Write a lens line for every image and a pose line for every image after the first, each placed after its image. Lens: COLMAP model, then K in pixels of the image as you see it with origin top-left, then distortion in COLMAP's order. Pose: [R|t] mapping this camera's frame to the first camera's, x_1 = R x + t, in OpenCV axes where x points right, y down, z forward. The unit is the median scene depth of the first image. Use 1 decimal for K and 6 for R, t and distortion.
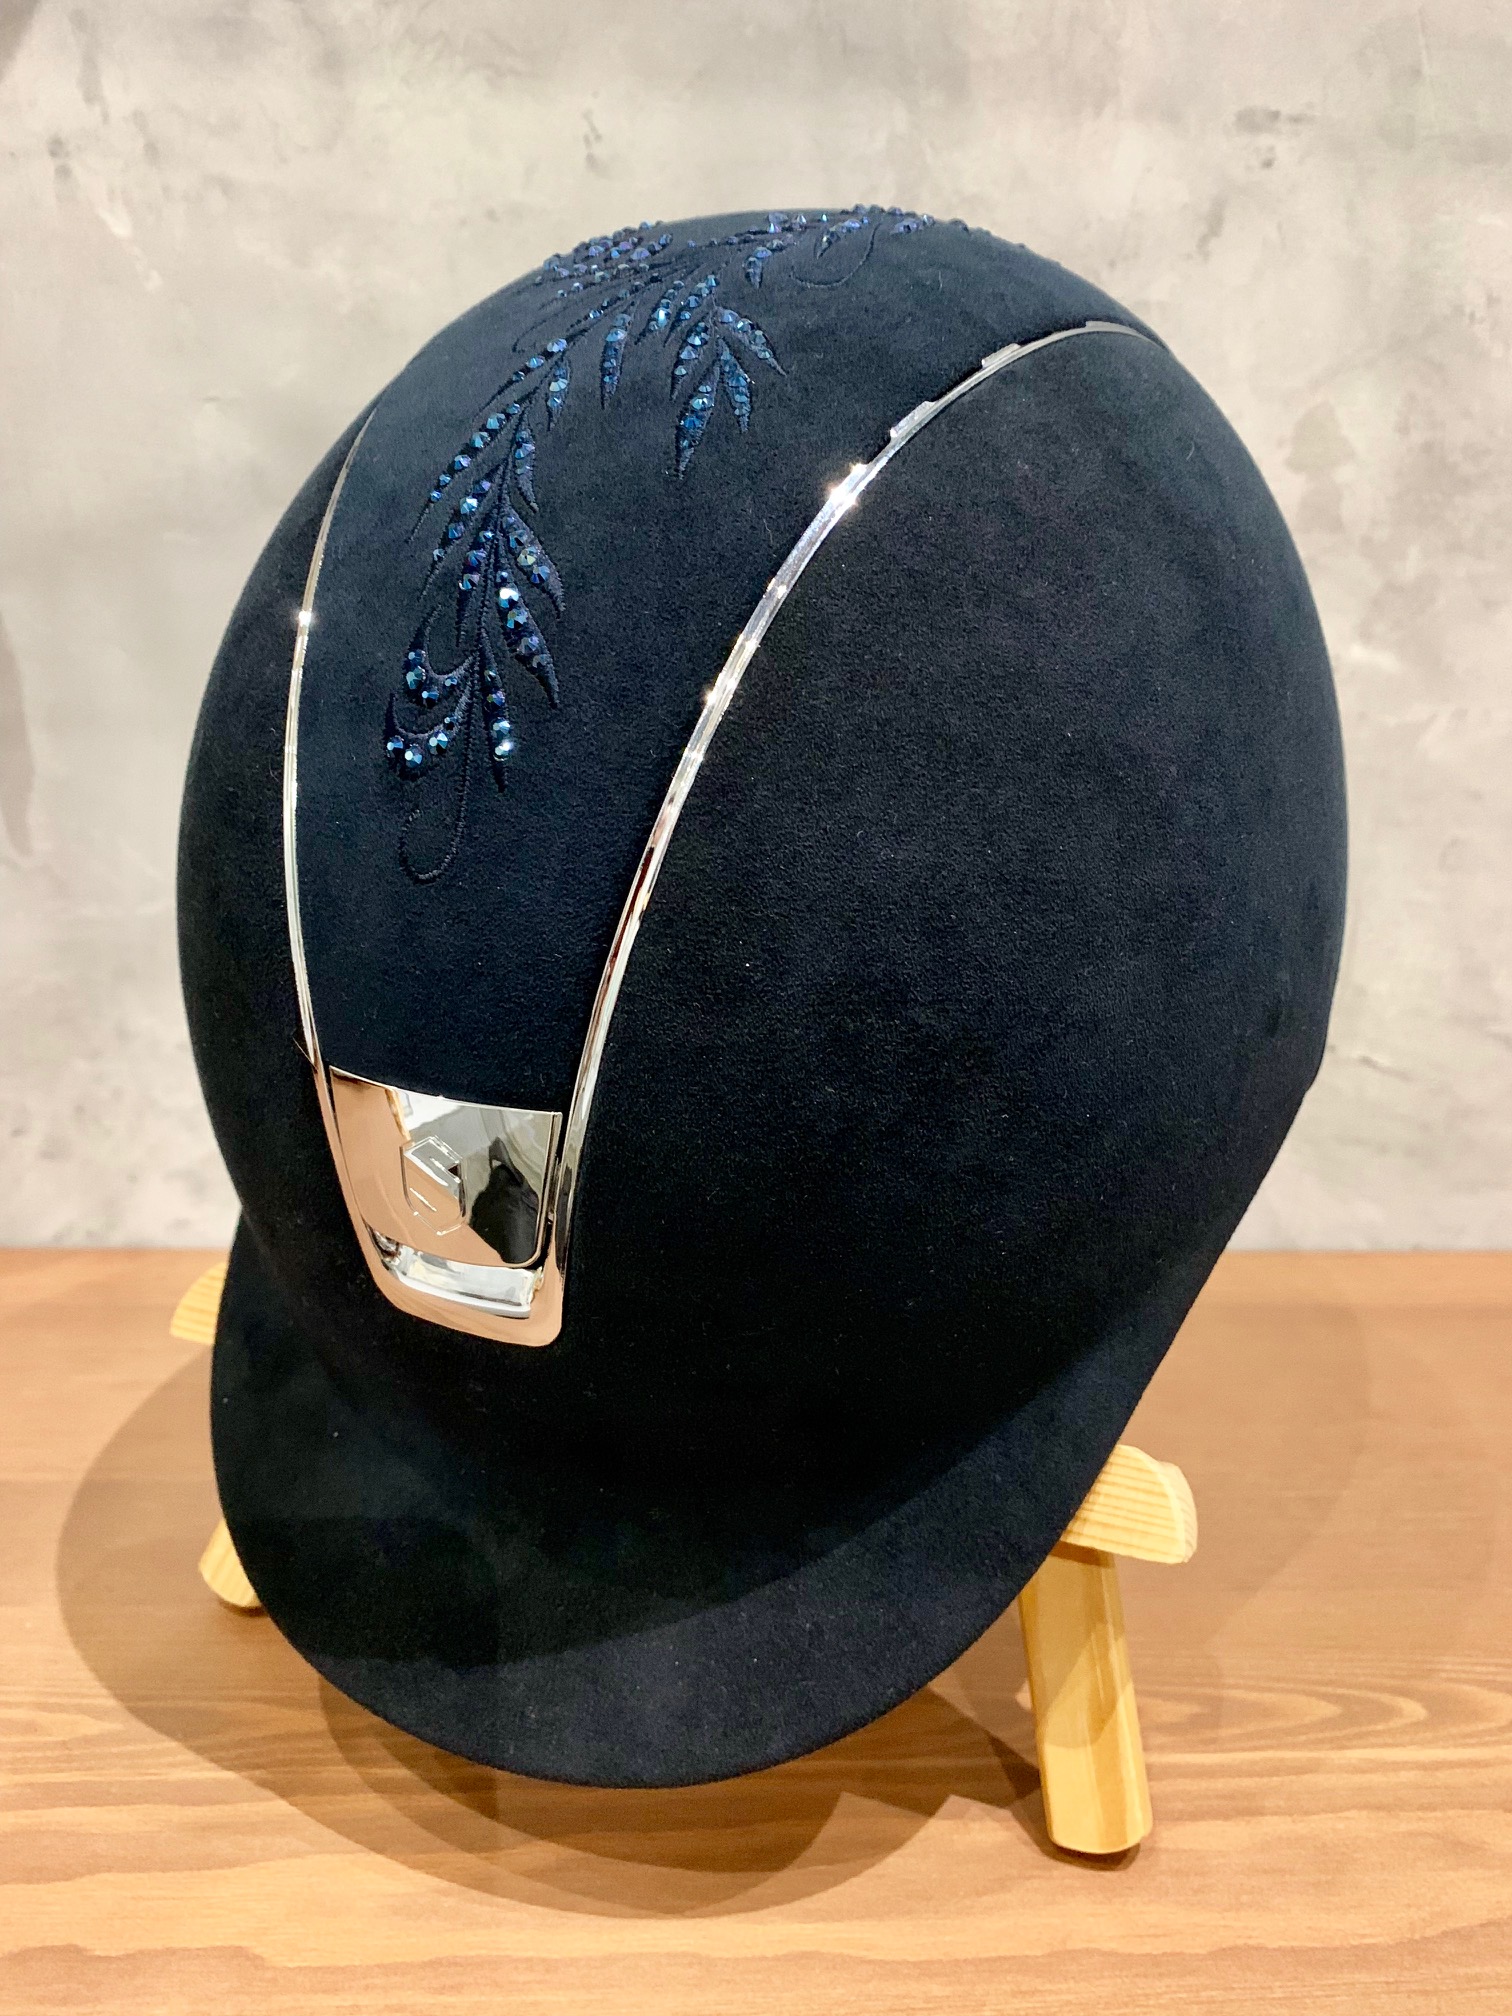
lens RADIAL K [[1551.8, 0, 758.6], [0, 1551.8, 1016.2], [0, 0, 1]] dist [0.013229, -0.026908]
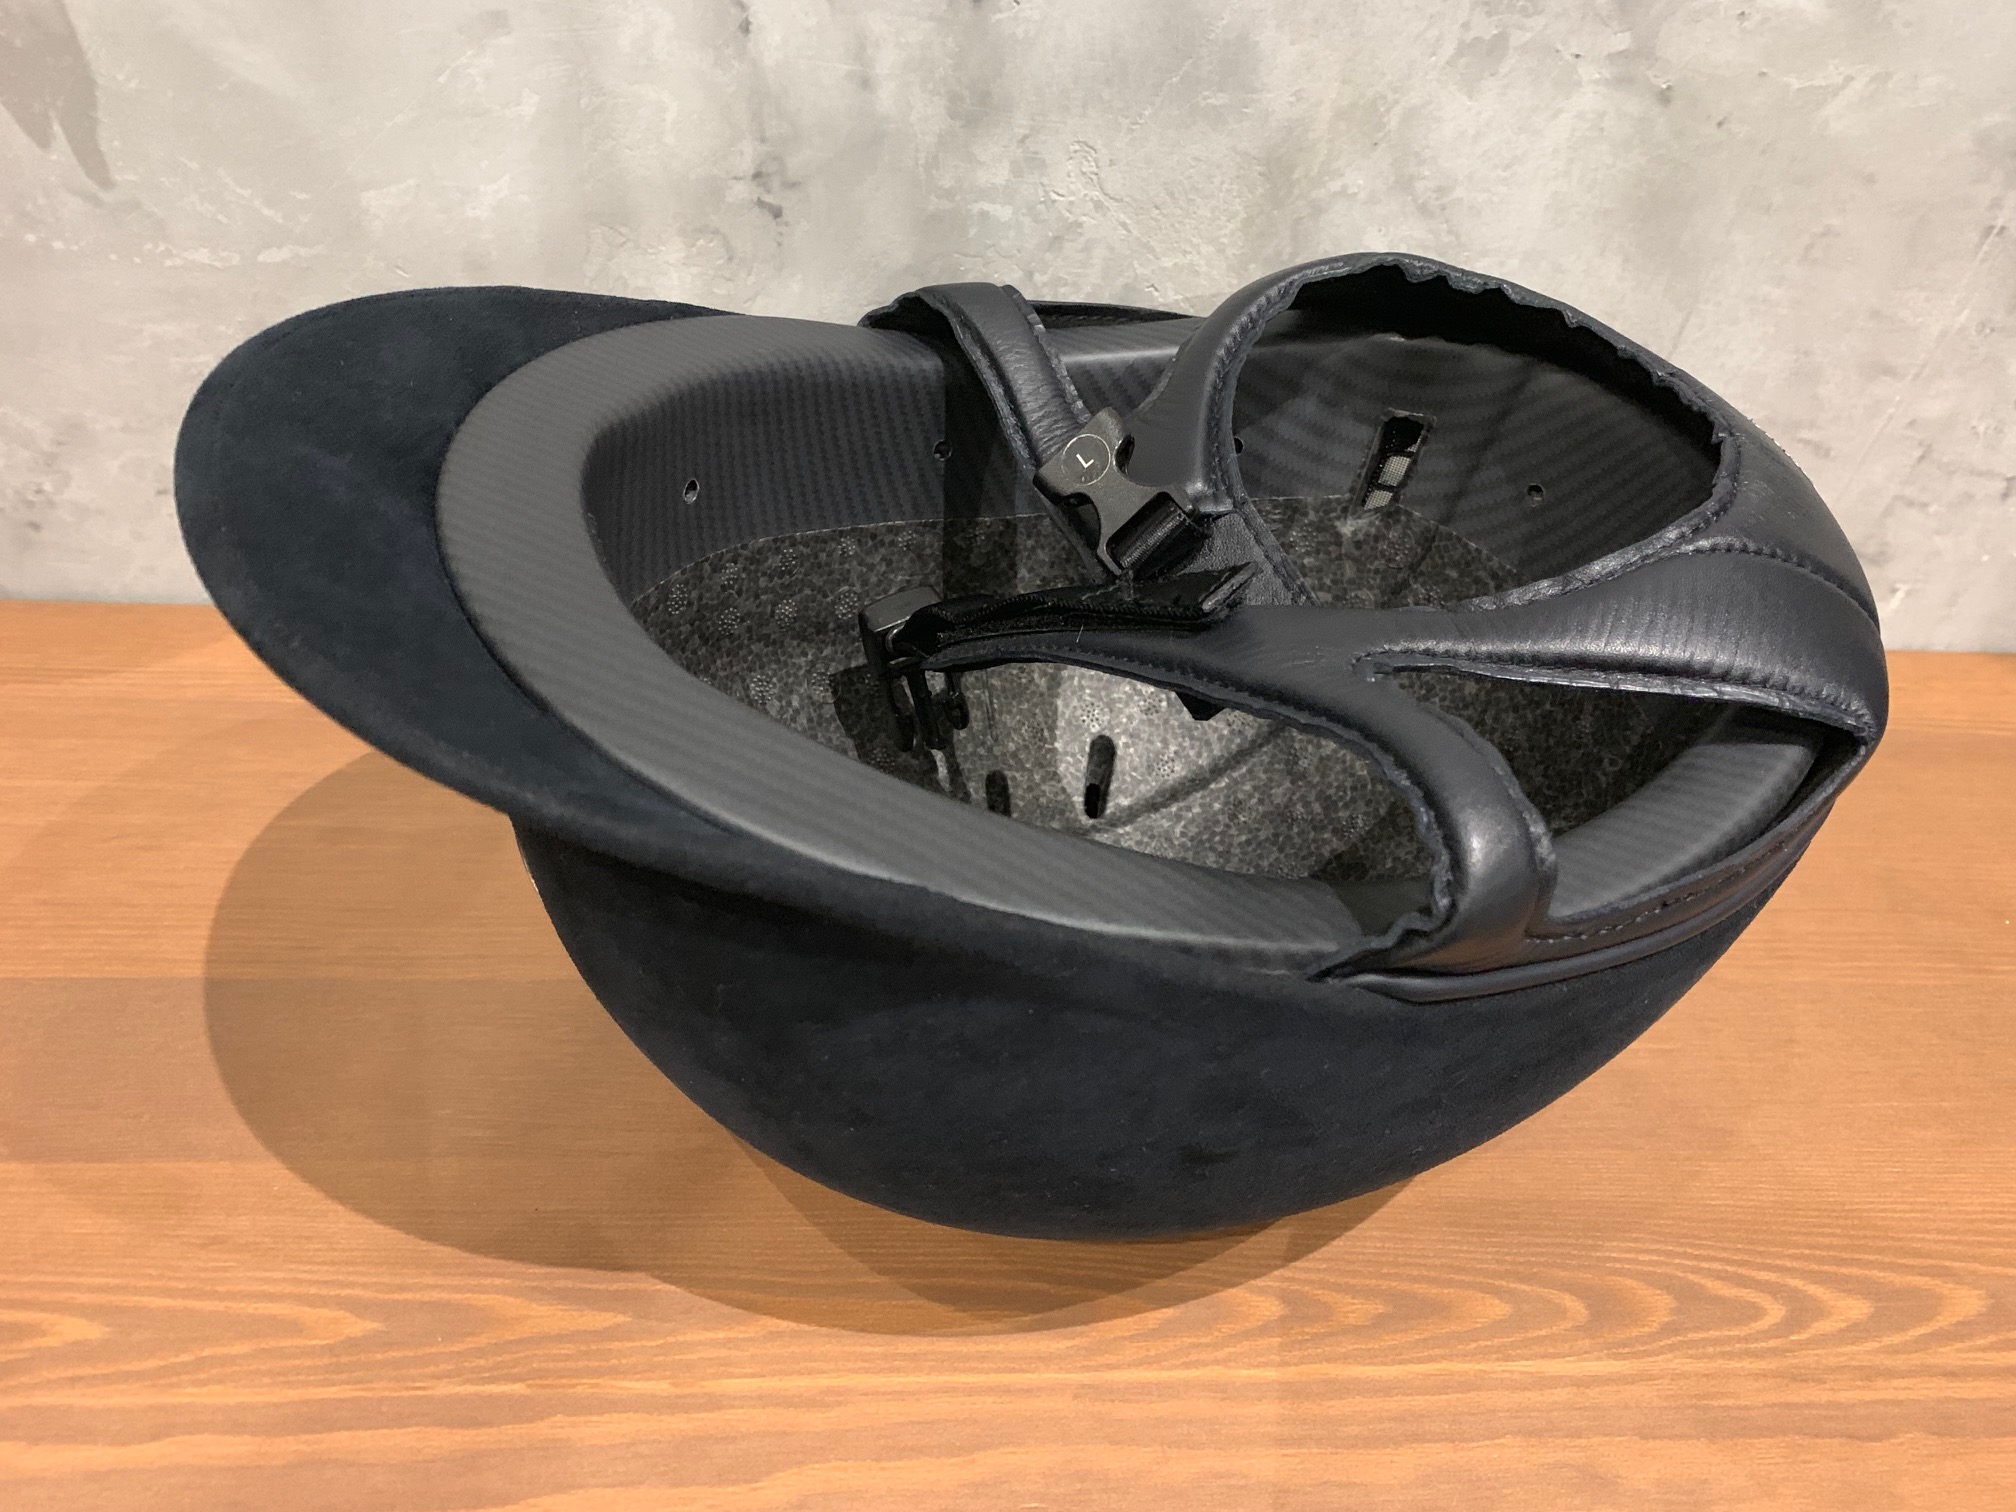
lens RADIAL K [[1551.8, 0, 996.6], [0, 1551.8, 669.5], [0, 0, 1]] dist [0.013229, -0.026908]
pose [[0.998684, 0.034033, 0.038373, -0.030869], [-0.047887, 0.886677, 0.459904, -0.307881], [-0.018373, -0.461136, 0.887139, 0.172572]]
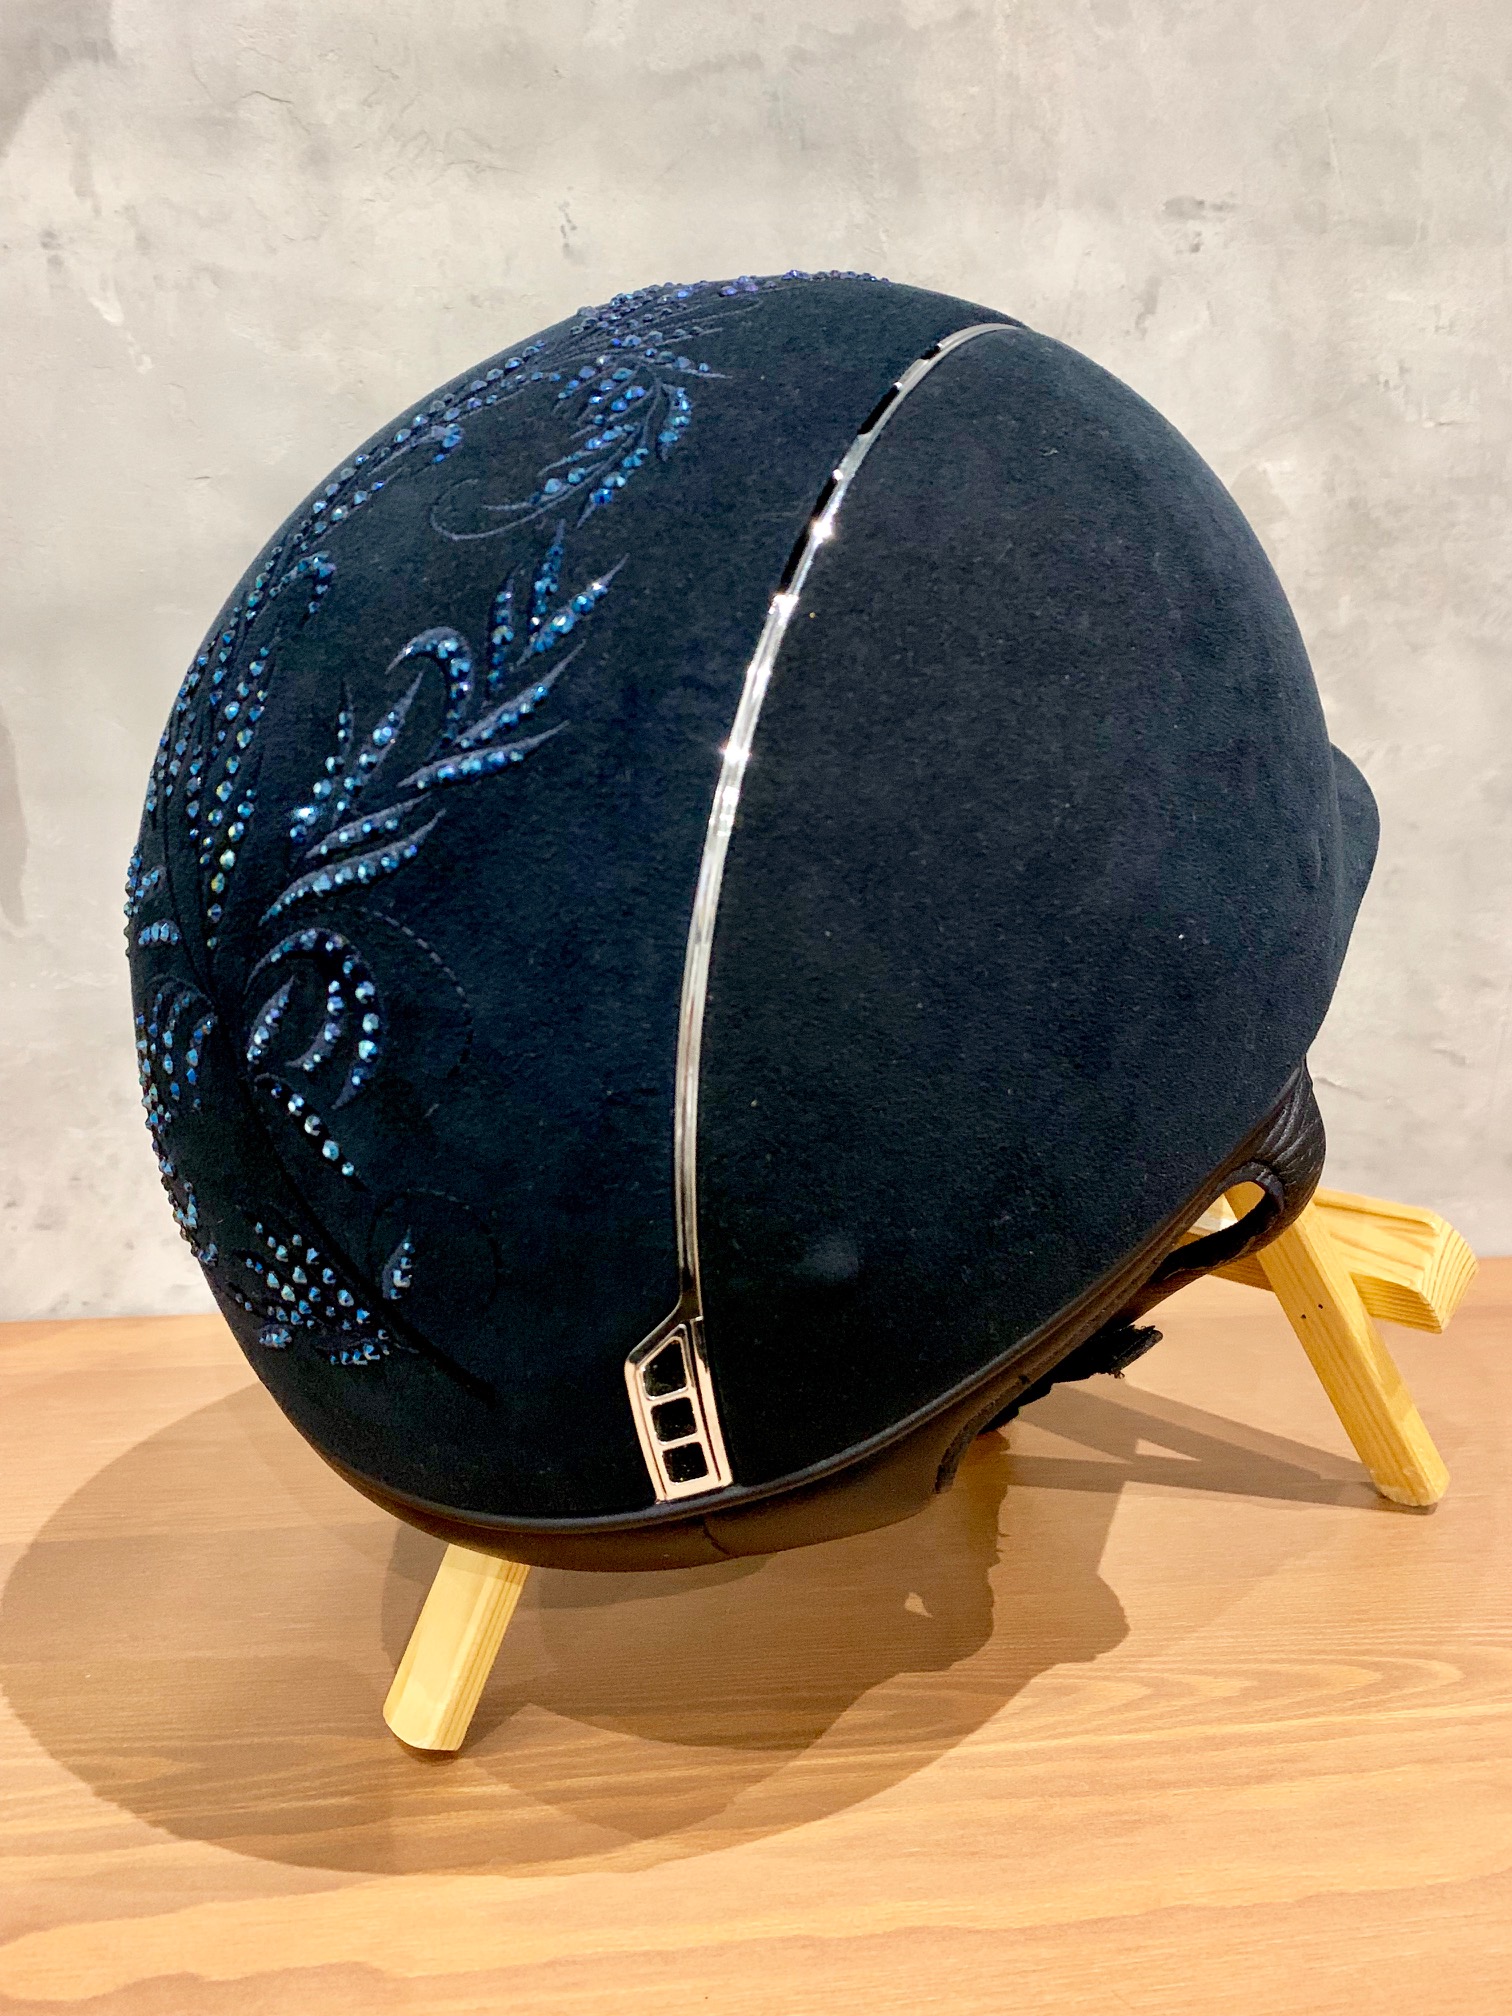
lens RADIAL K [[1551.8, 0, 749.7], [0, 1551.8, 1015.6], [0, 0, 1]] dist [0.013229, -0.026908]
pose [[0.997537, -0.036488, 0.059909, -0.067580], [0.039601, 0.997881, -0.051627, 0.027832], [-0.057899, 0.053873, 0.996868, -0.030192]]
